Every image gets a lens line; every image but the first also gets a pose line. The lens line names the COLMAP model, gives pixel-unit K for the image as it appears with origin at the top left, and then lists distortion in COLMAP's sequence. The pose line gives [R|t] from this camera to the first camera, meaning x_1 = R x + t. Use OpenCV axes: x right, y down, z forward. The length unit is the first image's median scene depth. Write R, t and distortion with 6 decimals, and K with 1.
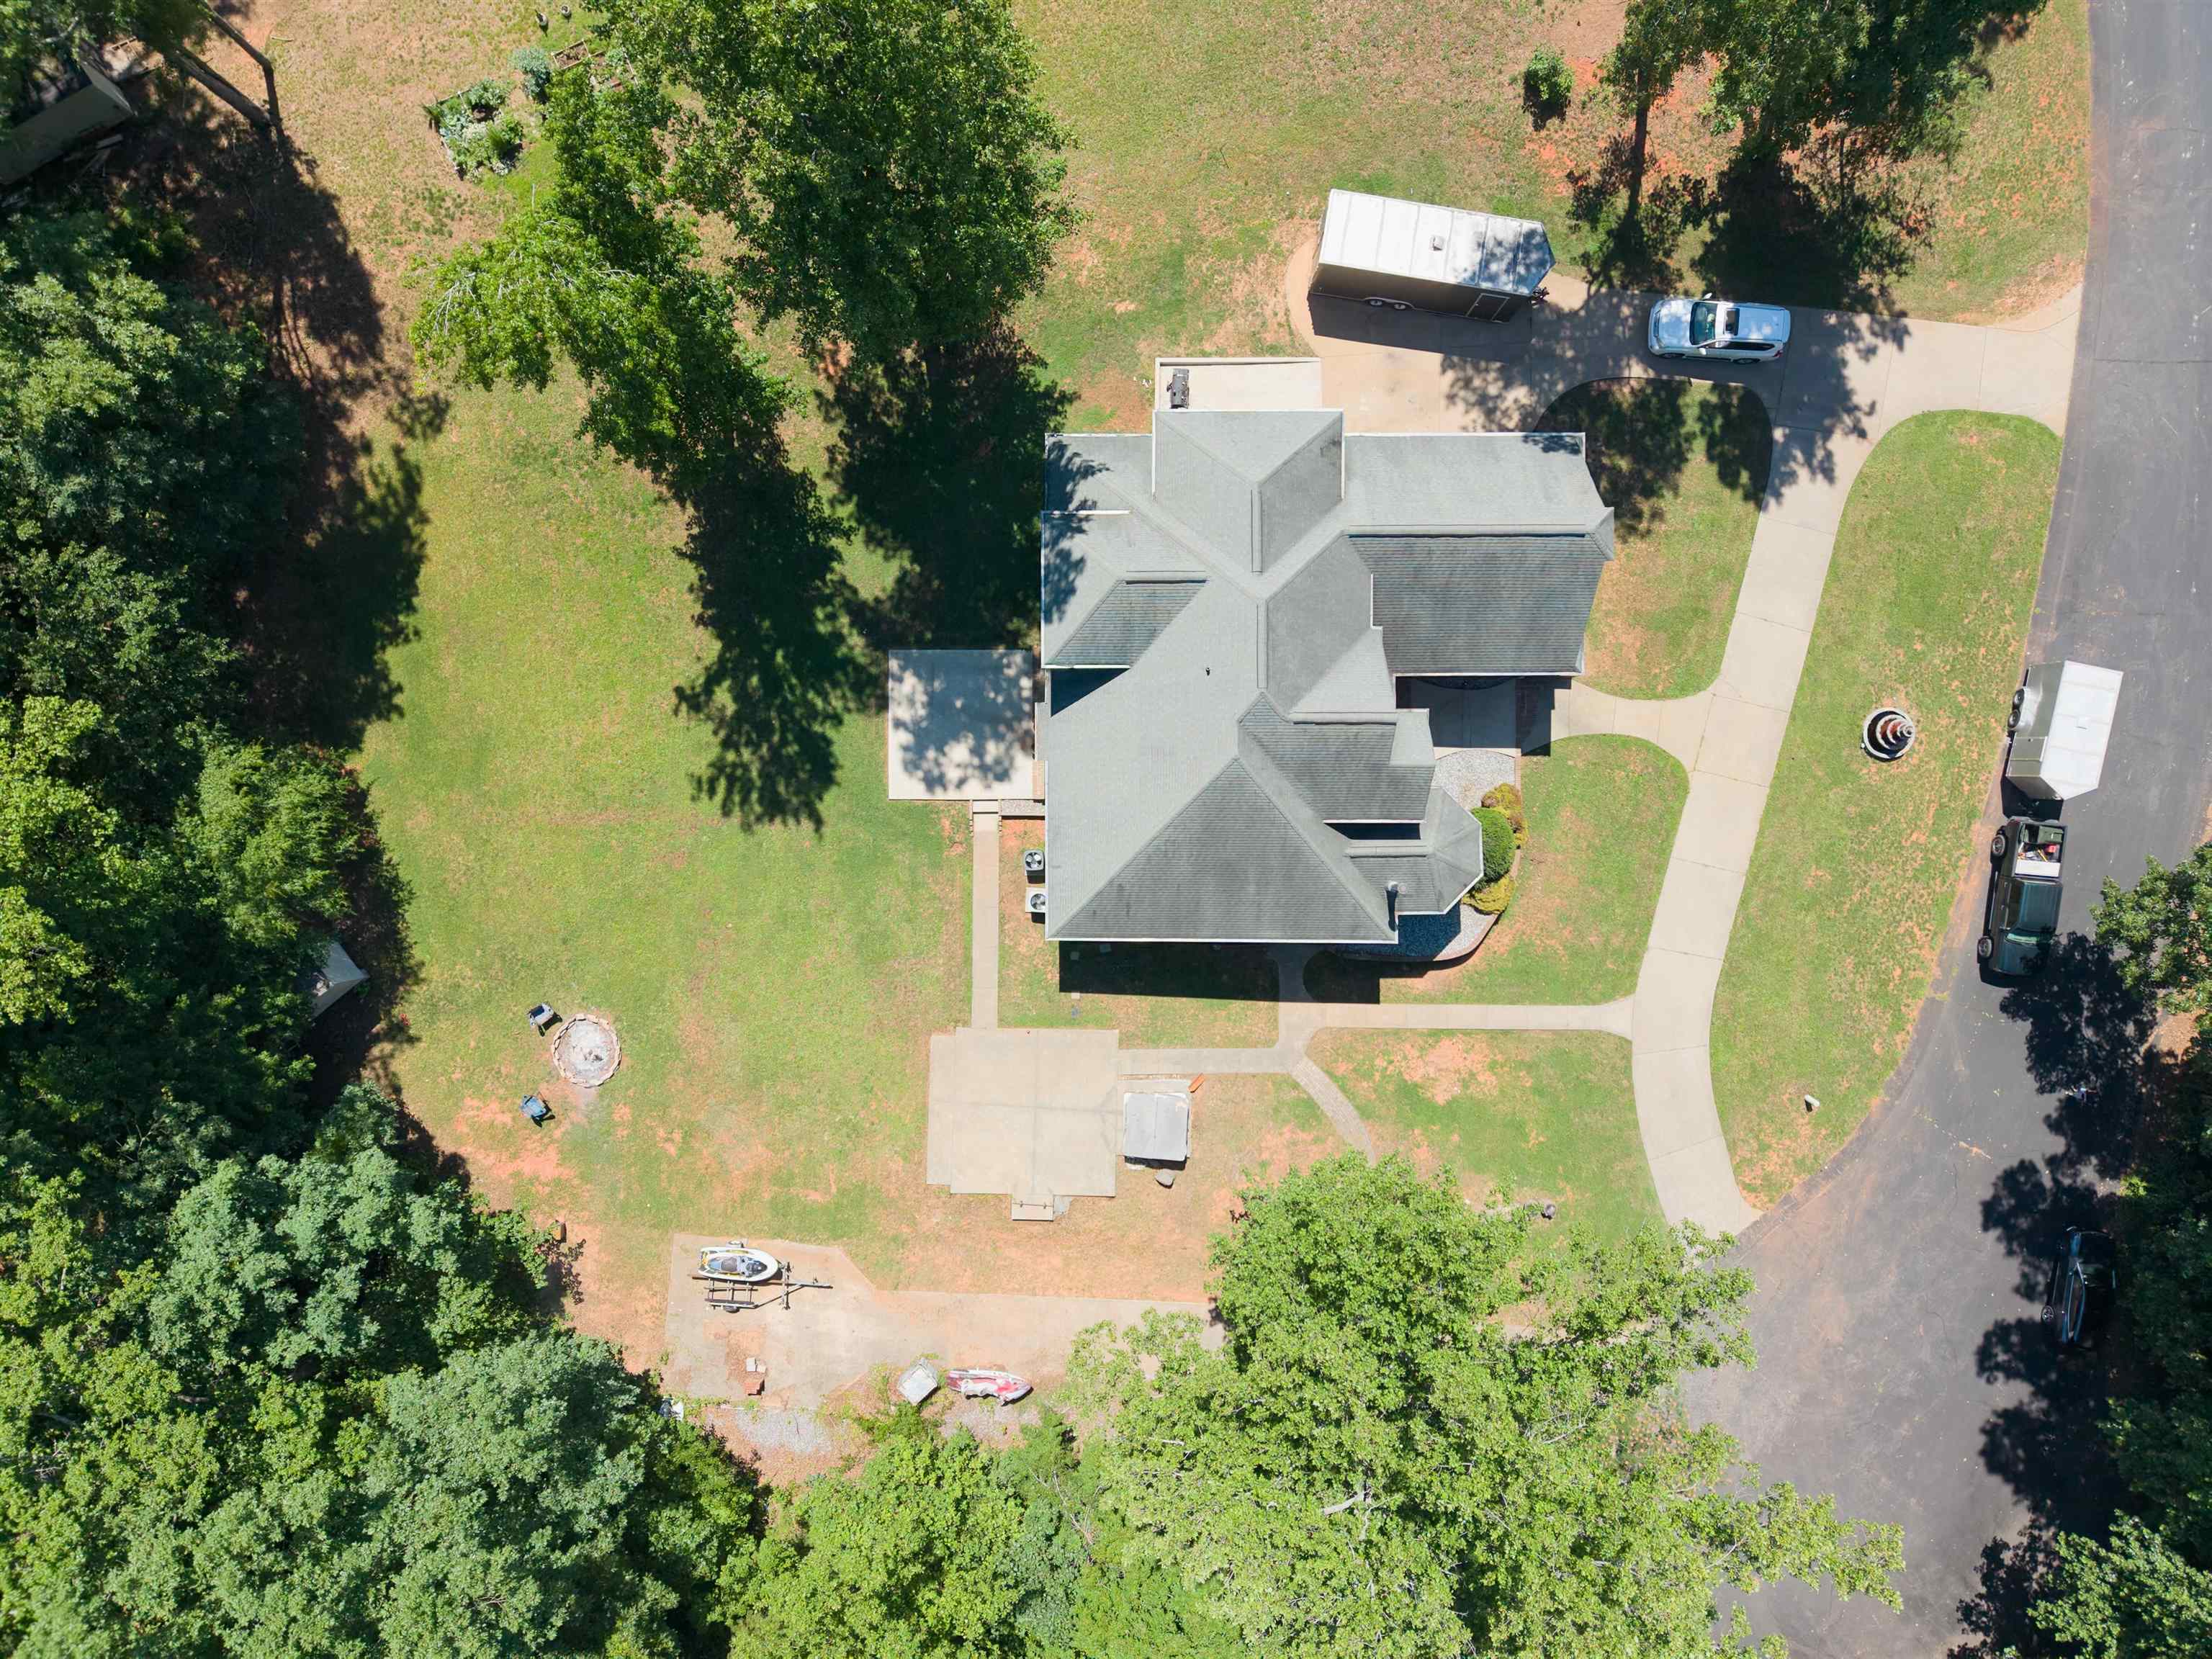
lens RADIAL K [[1507.3, 0, 1104.4], [0, 1507.3, 823.9], [0, 0, 1]] dist [0.017178, -0.005346]
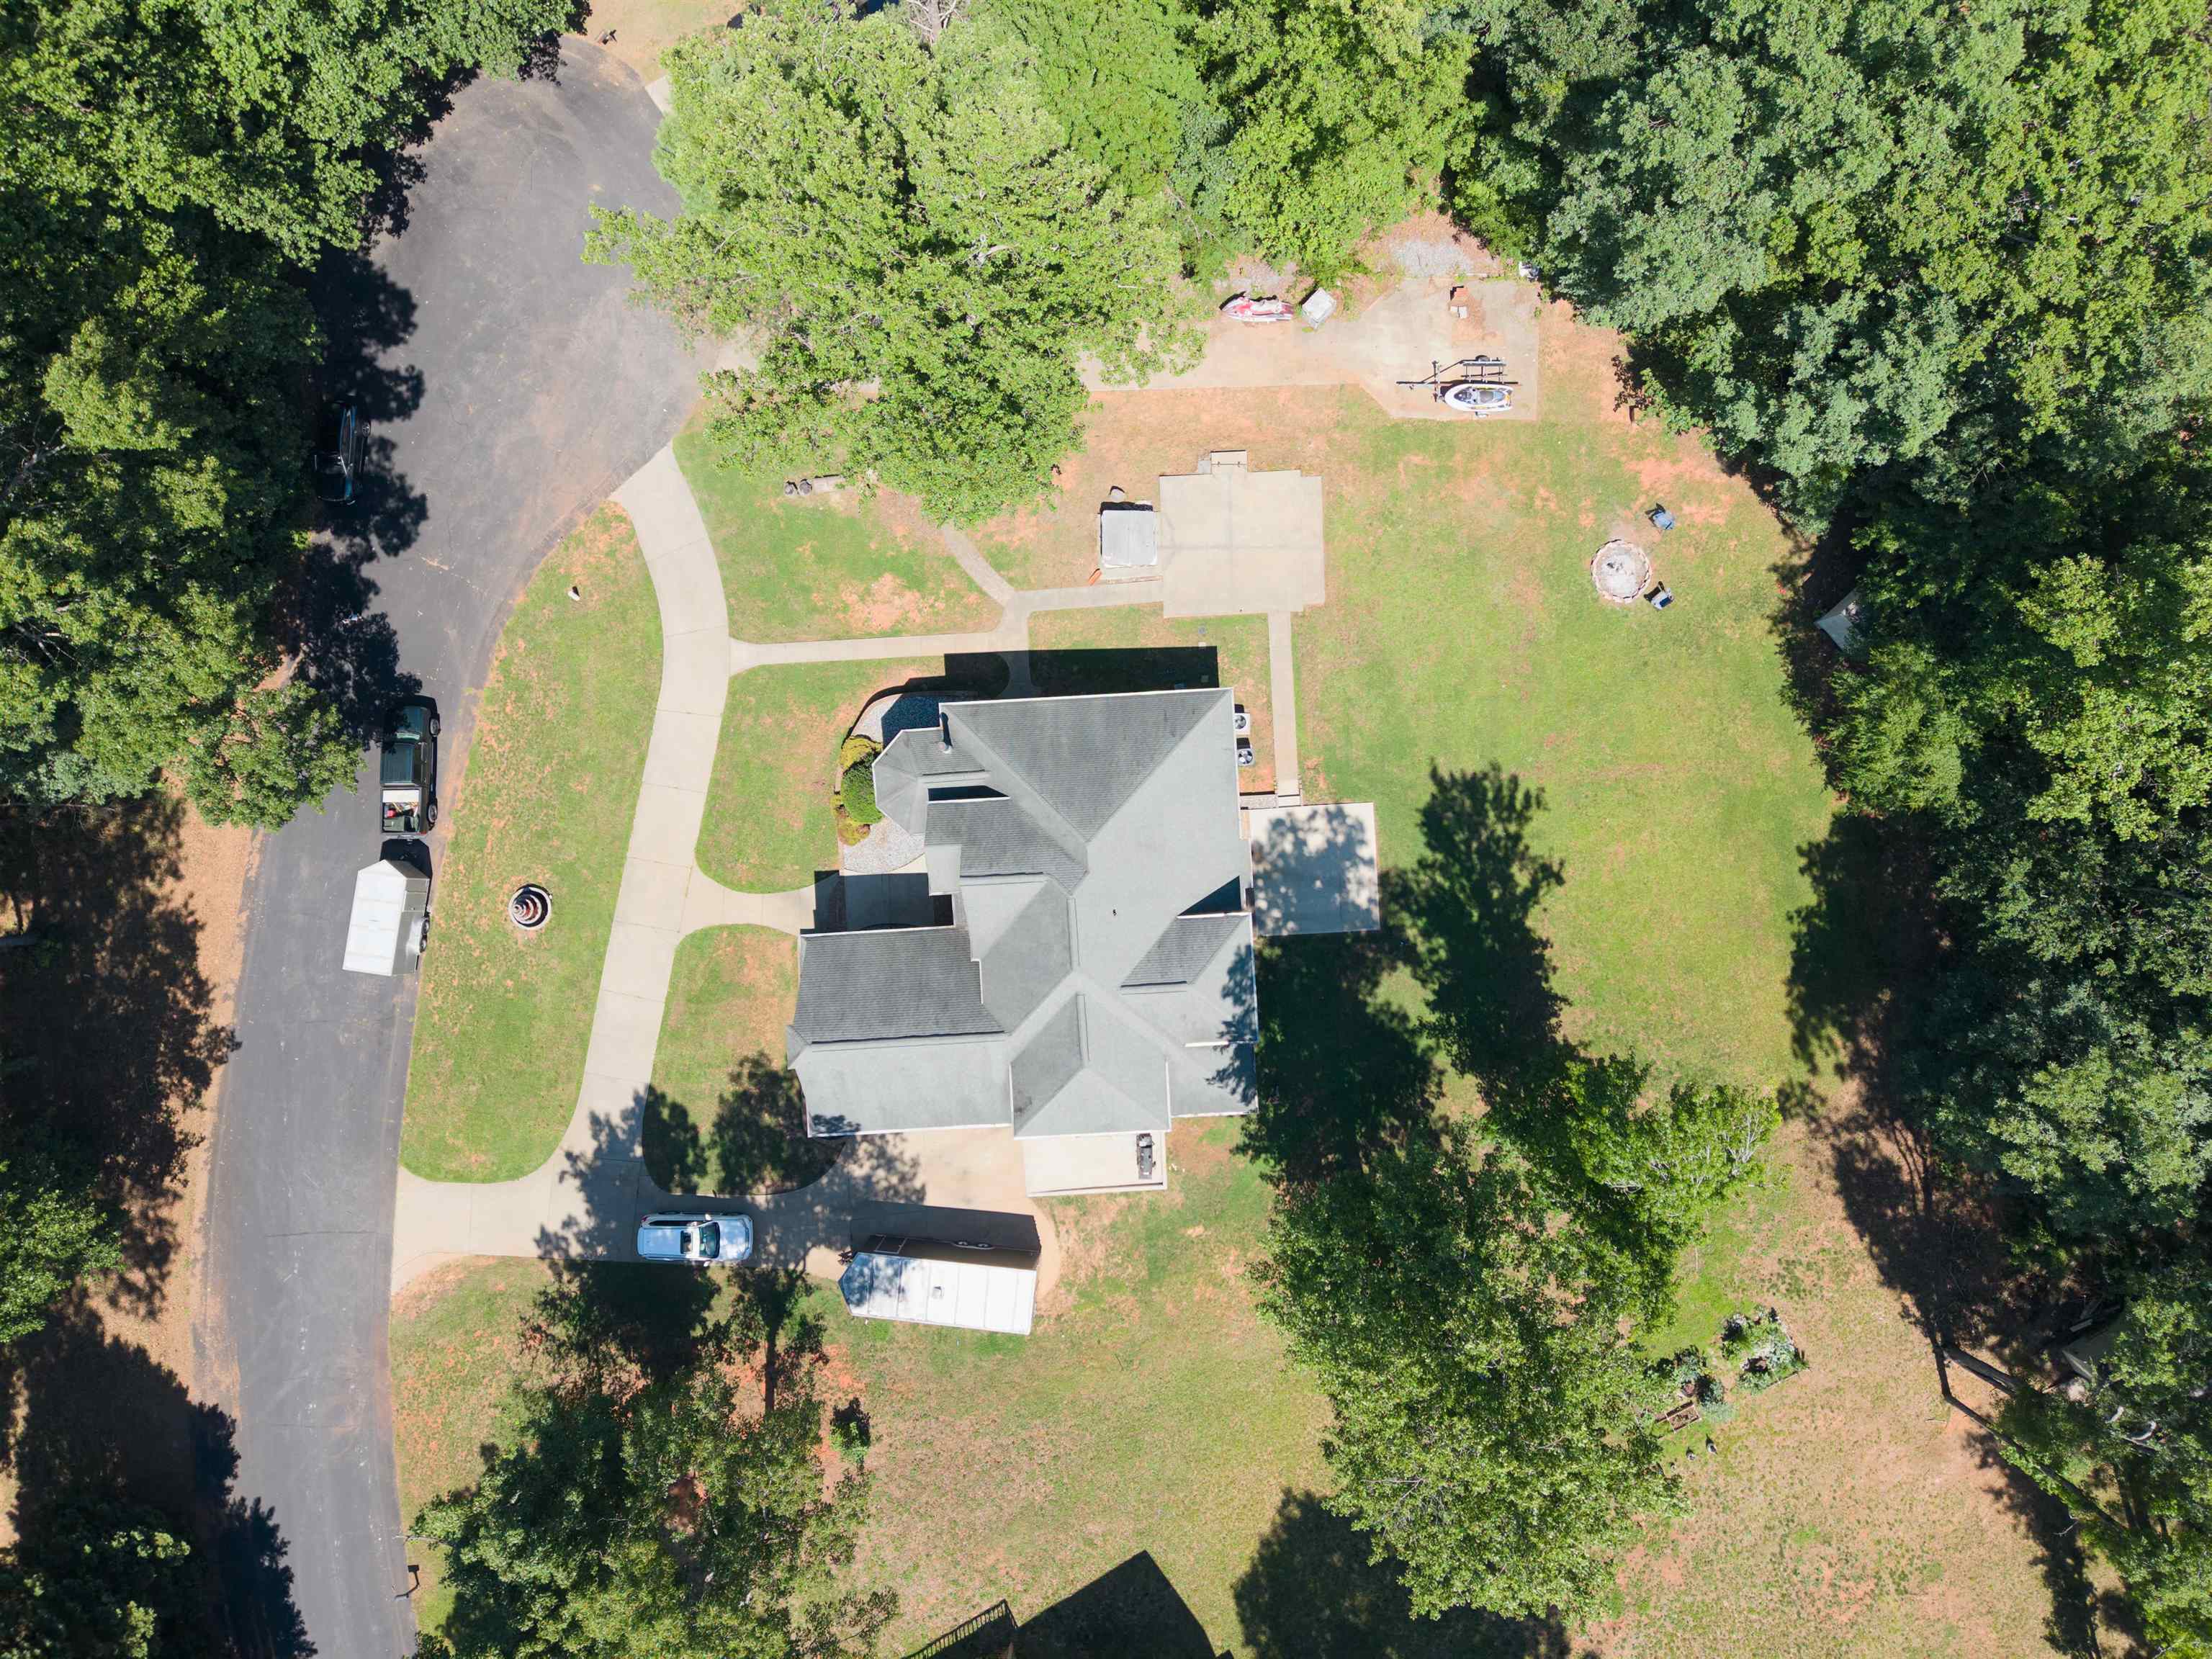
lens RADIAL K [[1489.9, 0, 1106.0], [0, 1489.9, 829.5], [0, 0, 1]] dist [0.039378, -0.044811]
pose [[-0.997912, 0.057306, 0.029789, 0.032086], [-0.056844, -0.998253, 0.016143, -0.047010], [0.030662, 0.014416, 0.999426, -0.171386]]
